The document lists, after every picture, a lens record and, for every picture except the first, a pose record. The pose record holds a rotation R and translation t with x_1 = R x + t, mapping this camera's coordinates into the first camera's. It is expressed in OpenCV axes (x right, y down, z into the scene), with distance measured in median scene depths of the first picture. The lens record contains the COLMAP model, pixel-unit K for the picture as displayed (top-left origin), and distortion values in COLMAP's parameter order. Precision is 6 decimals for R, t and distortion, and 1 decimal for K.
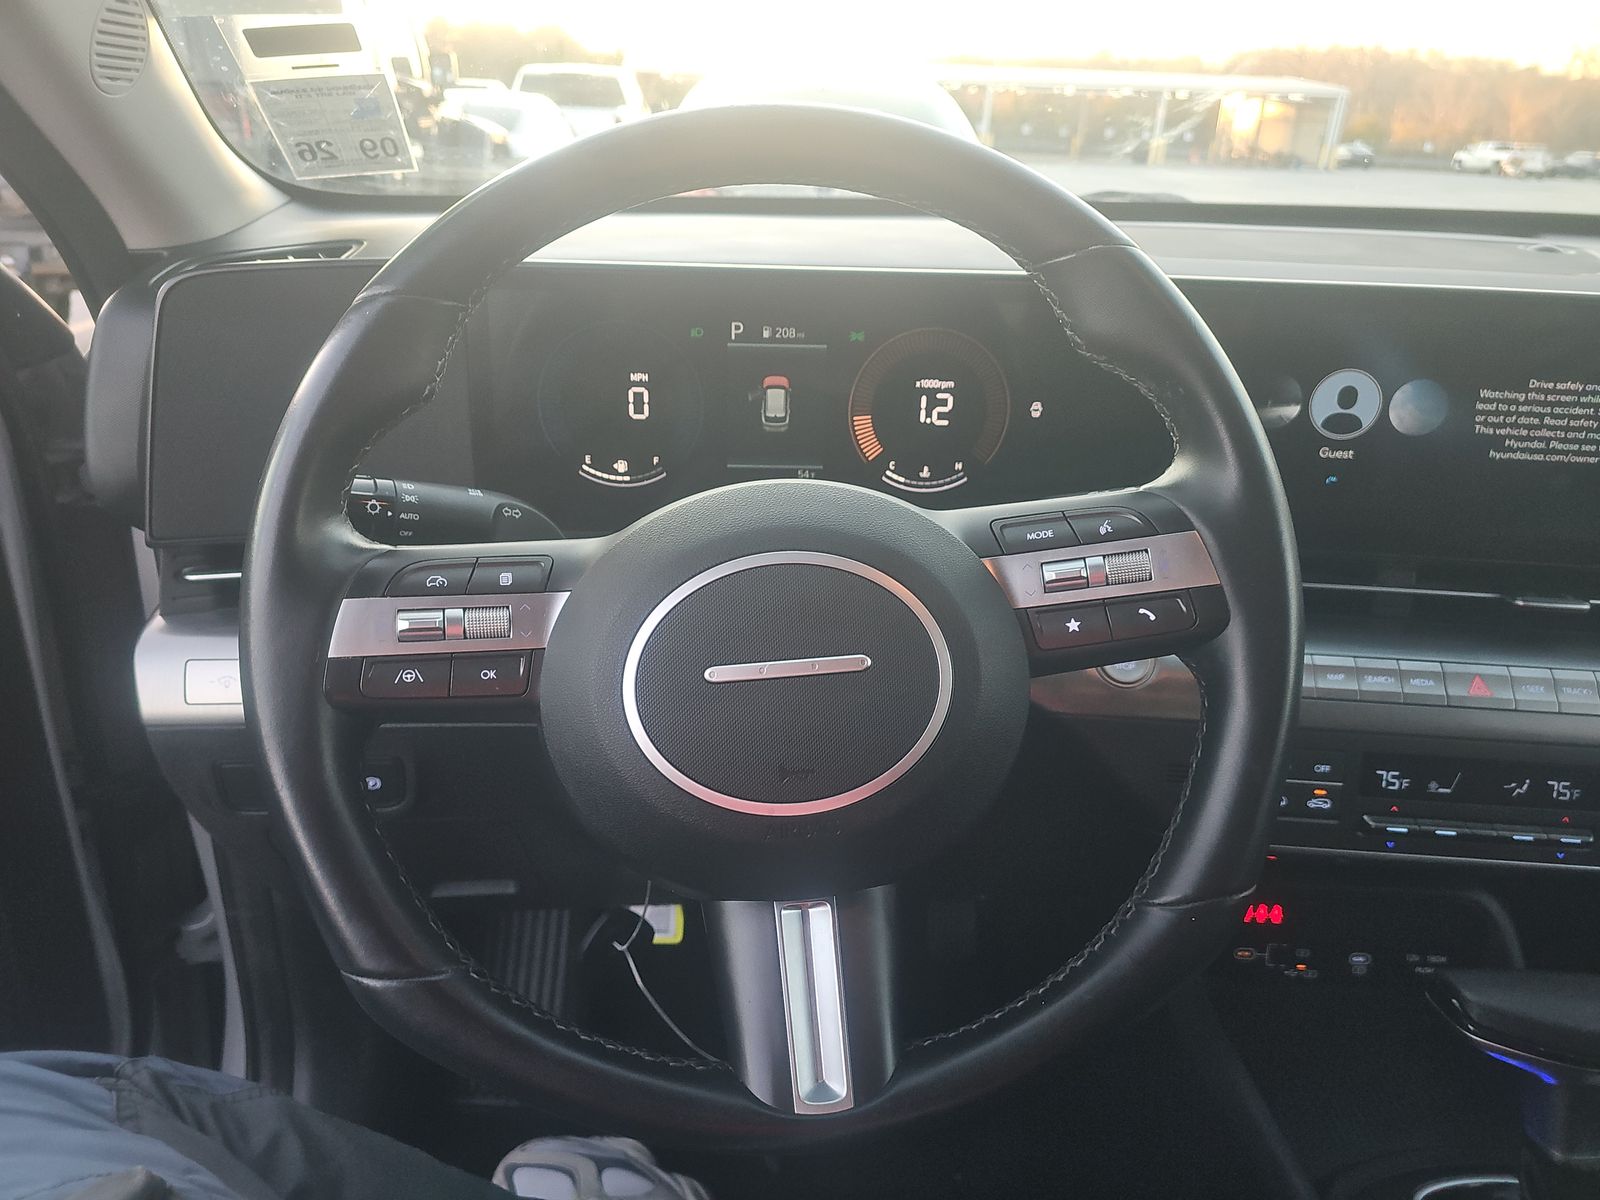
lens RADIAL K [[1005.2, 0, 800.0], [0, 1005.2, 600.0], [0, 0, 1]] dist [0.020666, -0.001256]
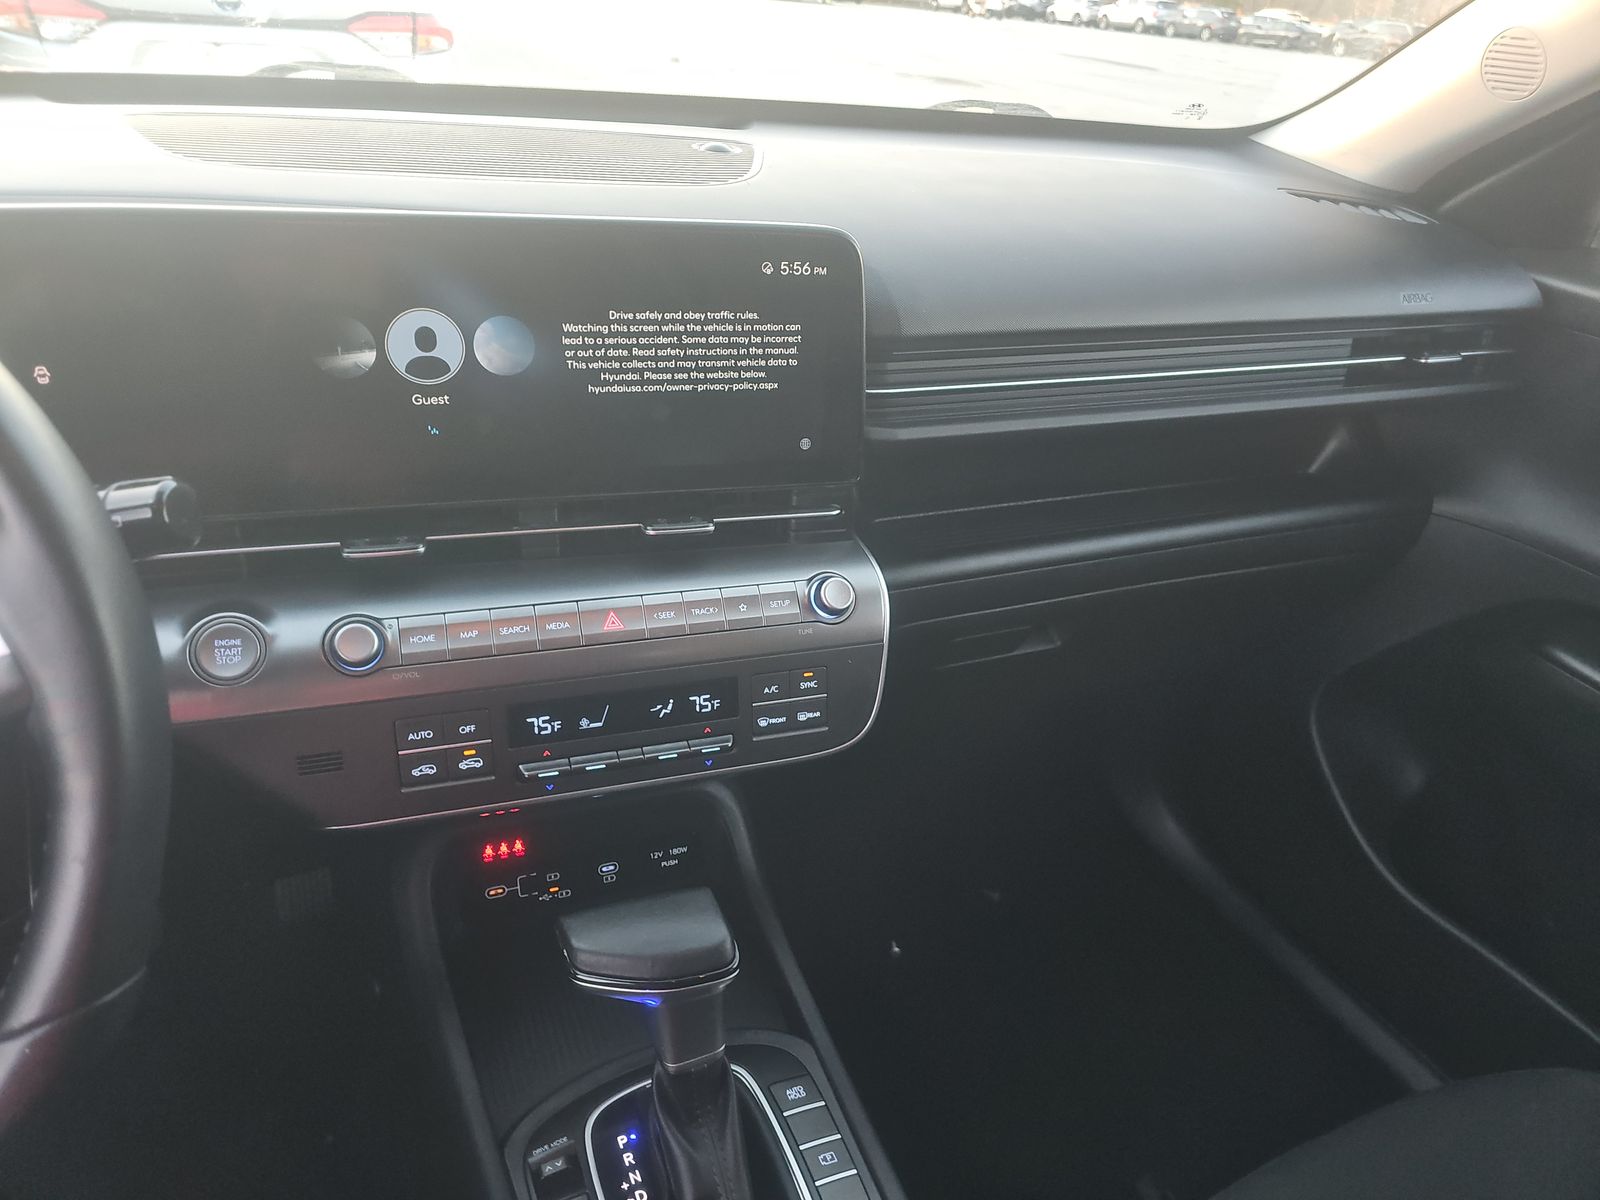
lens RADIAL K [[1005.2, 0, 800.0], [0, 1005.2, 600.0], [0, 0, 1]] dist [0.020666, -0.001256]
pose [[0.929653, -0.154900, 0.334293, 0.513264], [0.101788, 0.979994, 0.171028, -0.089796], [-0.354097, -0.124970, 0.926821, 0.000204]]
